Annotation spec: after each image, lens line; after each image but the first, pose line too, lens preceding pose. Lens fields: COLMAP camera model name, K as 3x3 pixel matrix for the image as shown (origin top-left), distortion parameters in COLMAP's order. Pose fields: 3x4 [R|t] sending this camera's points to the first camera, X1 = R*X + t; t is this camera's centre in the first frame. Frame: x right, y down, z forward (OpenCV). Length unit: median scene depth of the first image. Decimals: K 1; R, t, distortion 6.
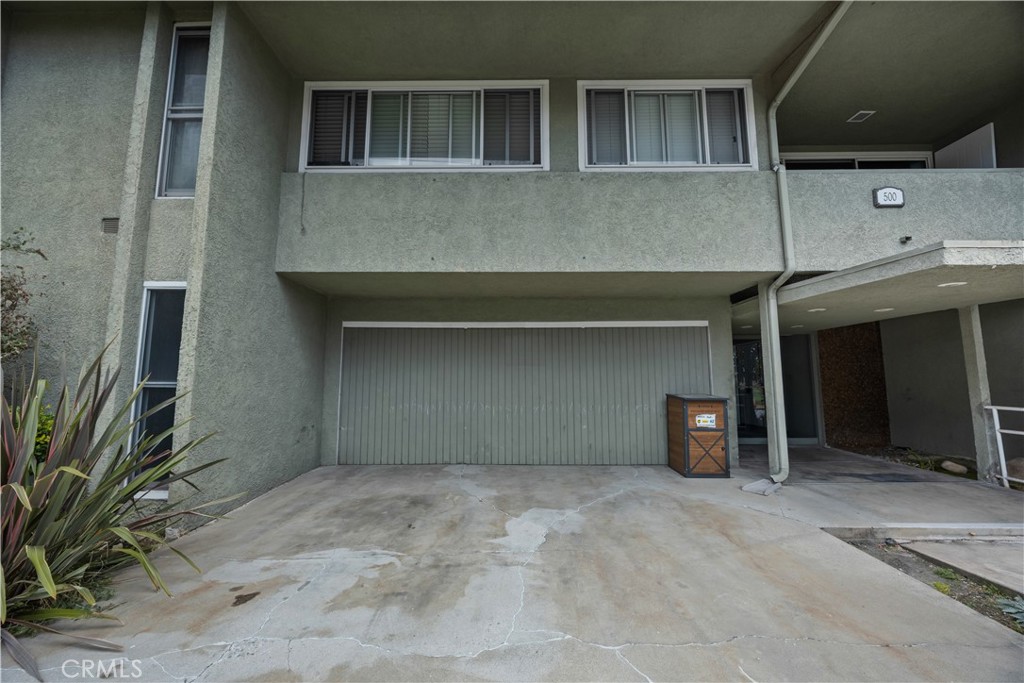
lens RADIAL K [[395.6, 0, 511.6], [0, 395.6, 330.2], [0, 0, 1]] dist [-0.006555, 0.000159]
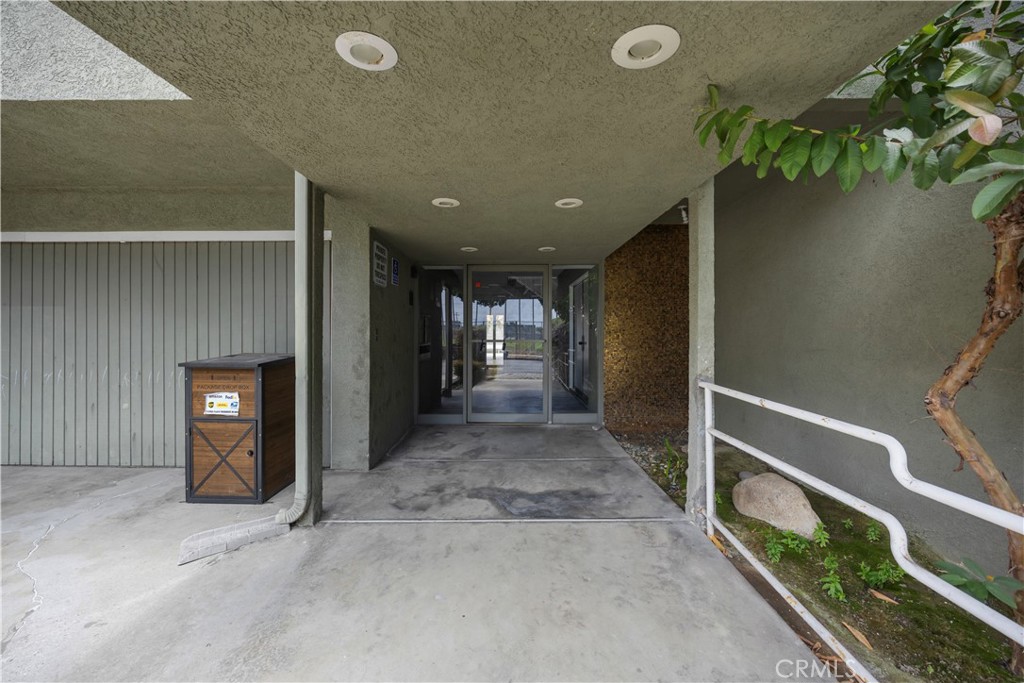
lens RADIAL K [[395.6, 0, 513.1], [0, 395.6, 324.0], [0, 0, 1]] dist [-0.006555, 0.000159]
pose [[0.999816, 0.003165, 0.018894, 0.884629], [-0.005239, 0.993834, 0.110750, 0.055559], [-0.018427, -0.110829, 0.993669, 0.457285]]
